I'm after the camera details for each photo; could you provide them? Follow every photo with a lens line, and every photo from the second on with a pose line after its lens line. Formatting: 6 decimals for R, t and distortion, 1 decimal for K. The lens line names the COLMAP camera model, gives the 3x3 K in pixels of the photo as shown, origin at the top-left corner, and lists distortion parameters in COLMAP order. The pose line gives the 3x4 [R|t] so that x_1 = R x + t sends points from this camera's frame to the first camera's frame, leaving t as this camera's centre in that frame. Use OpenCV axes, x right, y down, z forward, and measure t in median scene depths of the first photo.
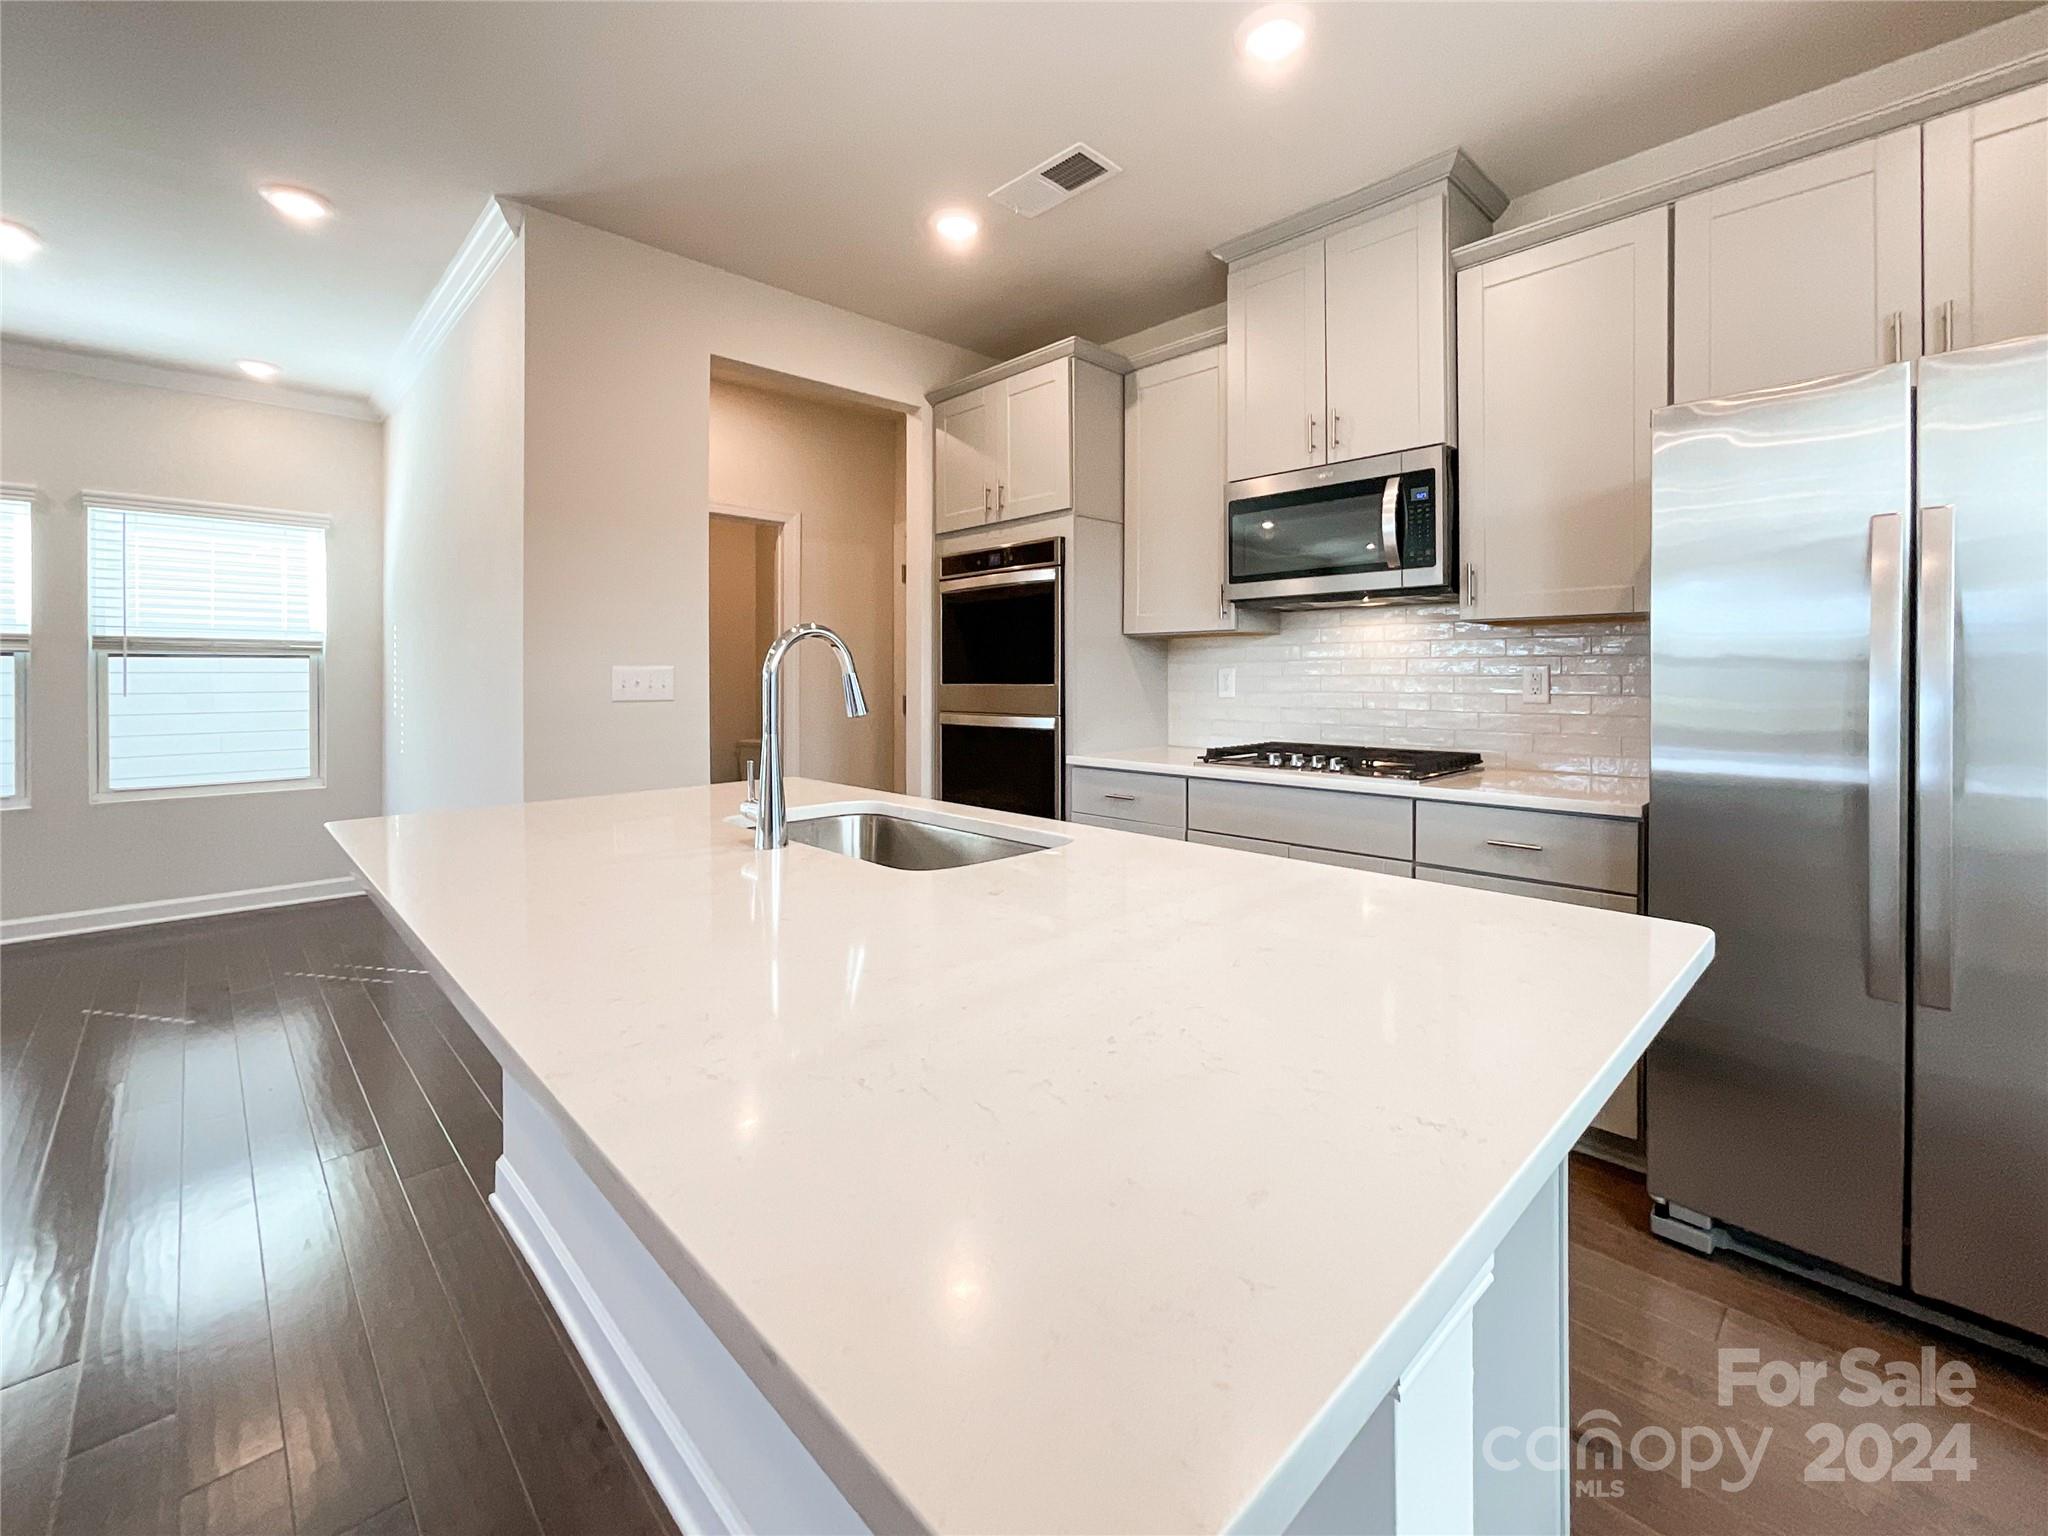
lens RADIAL K [[890.8, 0, 1029.3], [0, 890.8, 667.9], [0, 0, 1]] dist [-0.001559, 0.000066]
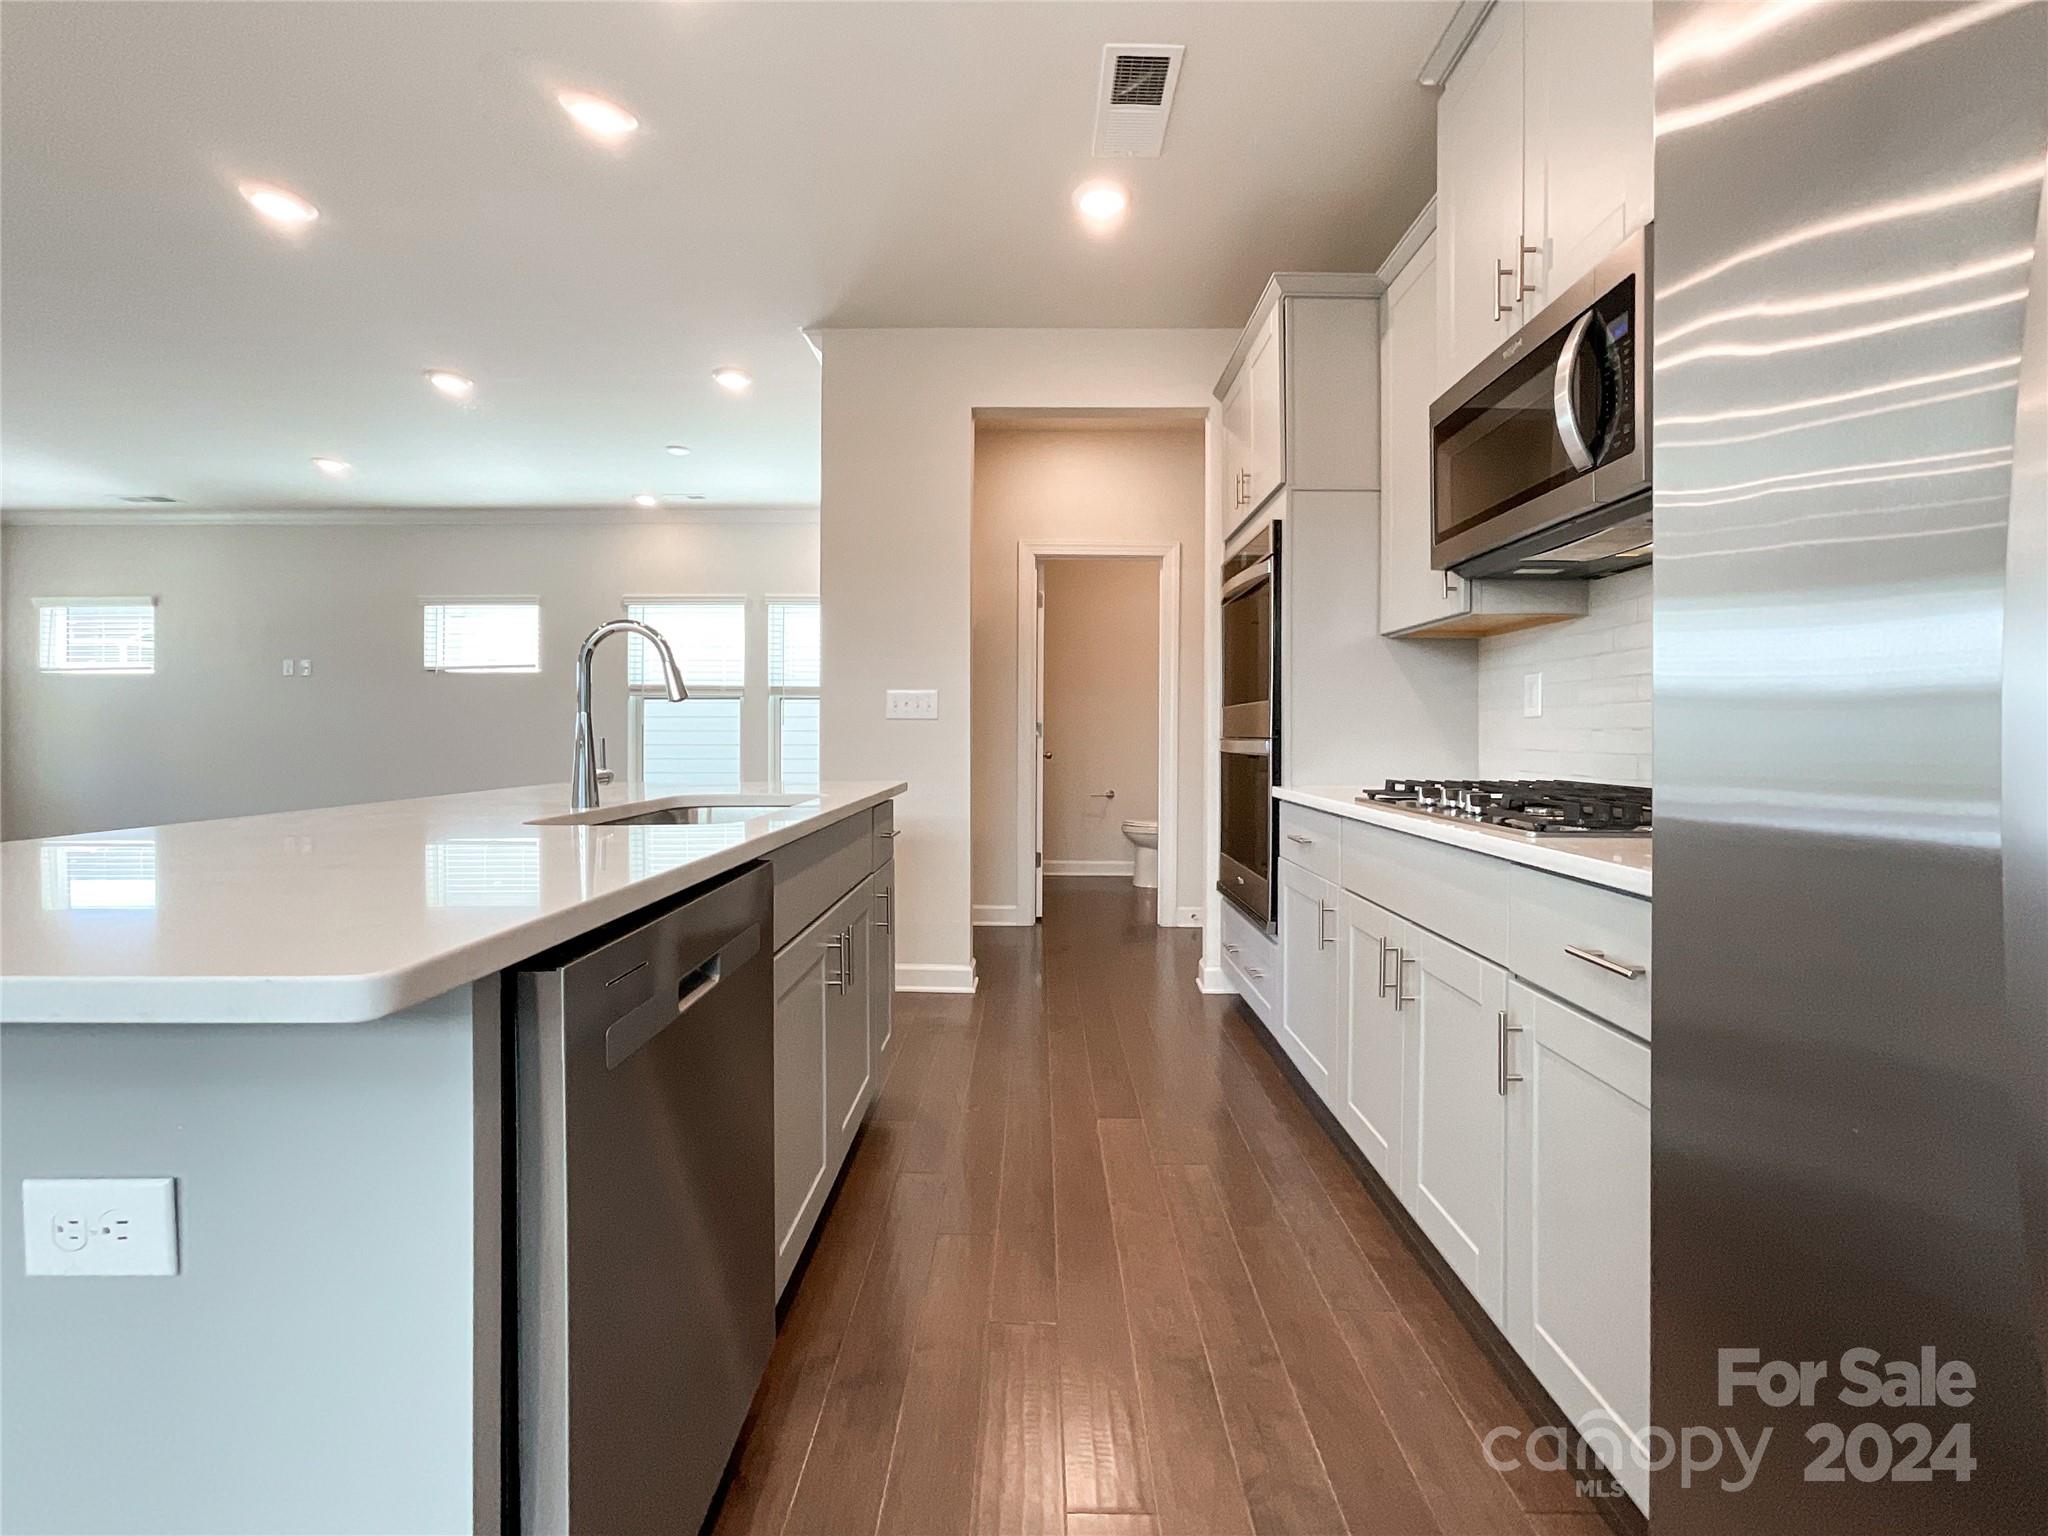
lens RADIAL K [[864.8, 0, 1023.3], [0, 864.8, 730.1], [0, 0, 1]] dist [-0.001552, 0.000146]
pose [[0.710209, 0.002375, -0.703987, 0.423022], [0.004248, 0.999962, 0.007658, 0.037990], [0.703978, -0.008429, 0.710172, 0.265715]]
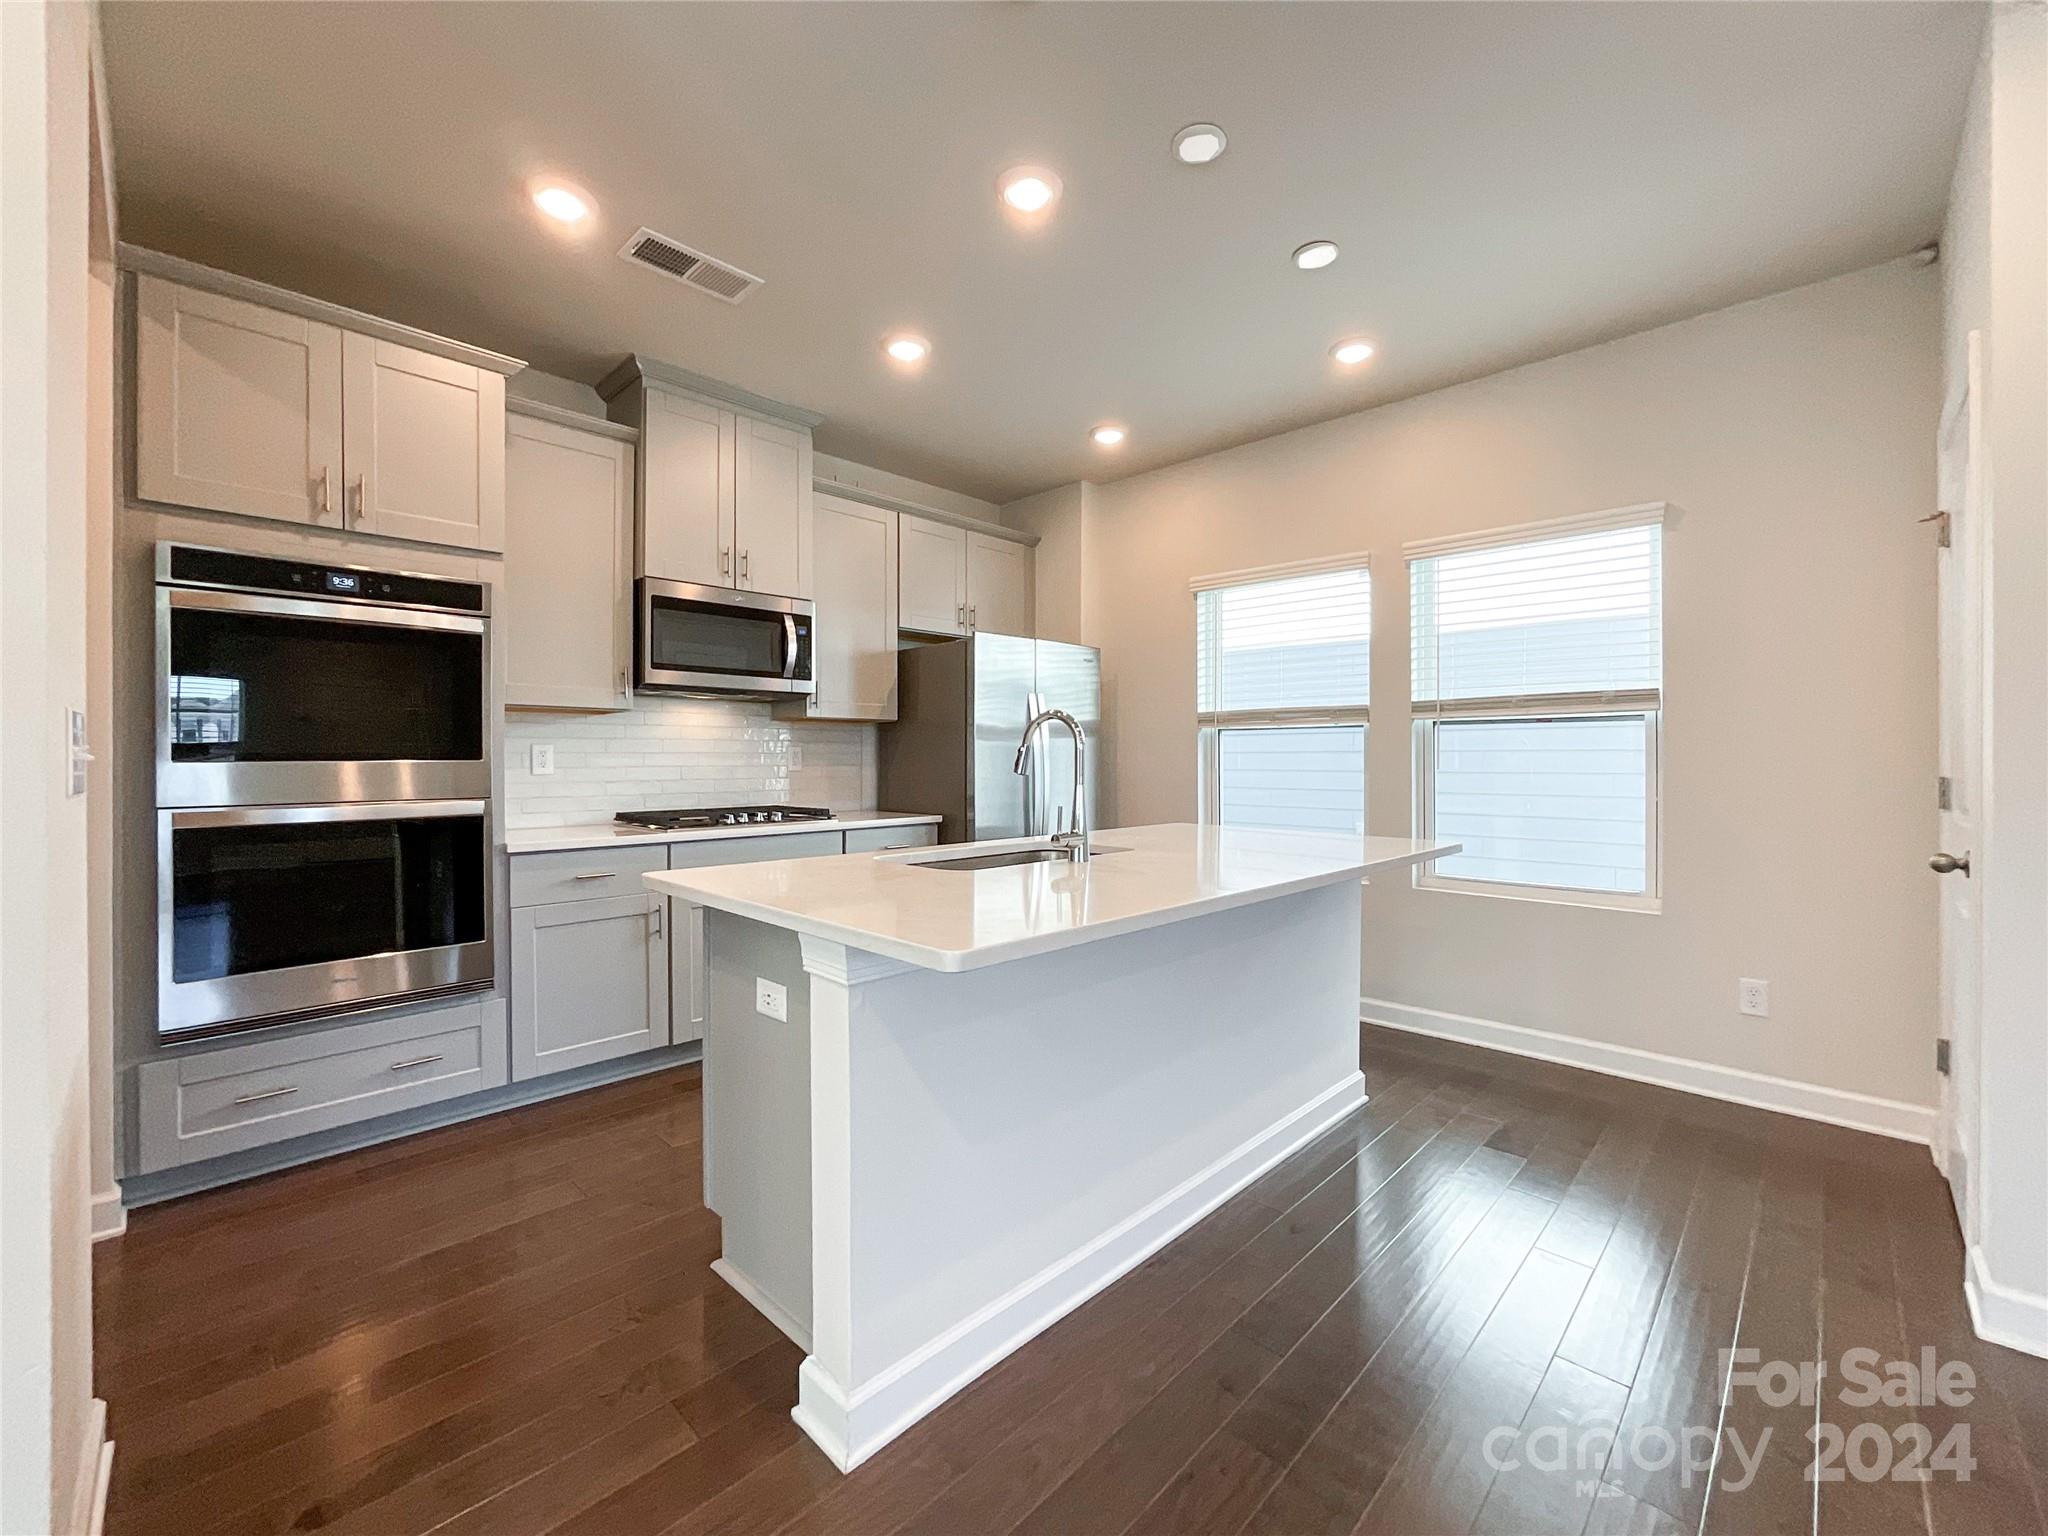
lens RADIAL K [[837.5, 0, 1029.1], [0, 837.5, 753.7], [0, 0, 1]] dist [-0.032646, 0.011785]
pose [[-0.041748, 0.005911, 0.999111, -0.745202], [-0.007872, 0.999950, -0.006245, 0.012664], [-0.999097, -0.008126, -0.041700, 0.516266]]
